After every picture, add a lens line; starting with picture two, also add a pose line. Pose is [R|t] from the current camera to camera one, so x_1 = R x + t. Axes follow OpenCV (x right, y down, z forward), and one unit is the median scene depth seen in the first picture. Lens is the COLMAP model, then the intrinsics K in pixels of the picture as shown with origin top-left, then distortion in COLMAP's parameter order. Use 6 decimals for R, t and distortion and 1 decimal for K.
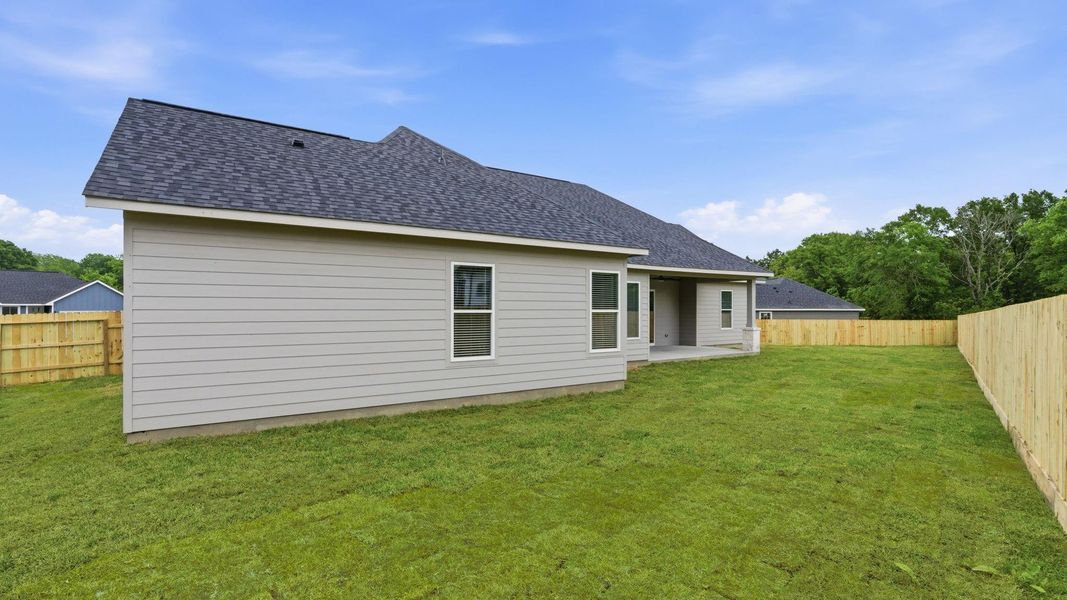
lens RADIAL K [[491.8, 0, 534.9], [0, 491.8, 306.2], [0, 0, 1]] dist [0.001644, 0.001218]
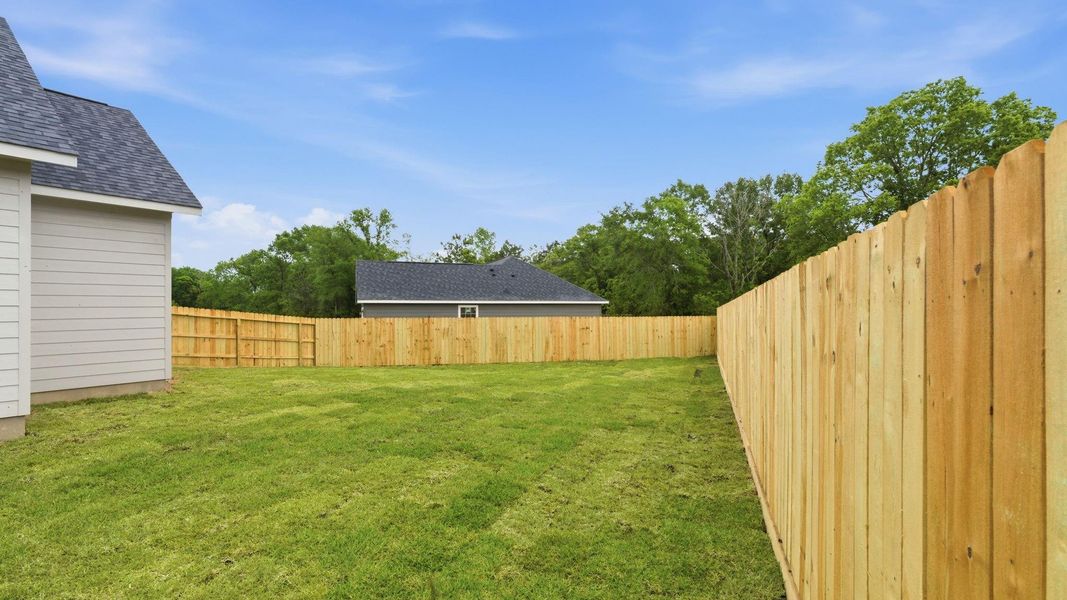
lens RADIAL K [[491.8, 0, 534.9], [0, 491.8, 306.2], [0, 0, 1]] dist [0.001644, 0.001218]
pose [[0.937444, -0.003003, 0.348123, 0.293249], [0.003256, 0.999995, -0.000141, 0.010926], [-0.348121, 0.001265, 0.937449, 0.341712]]
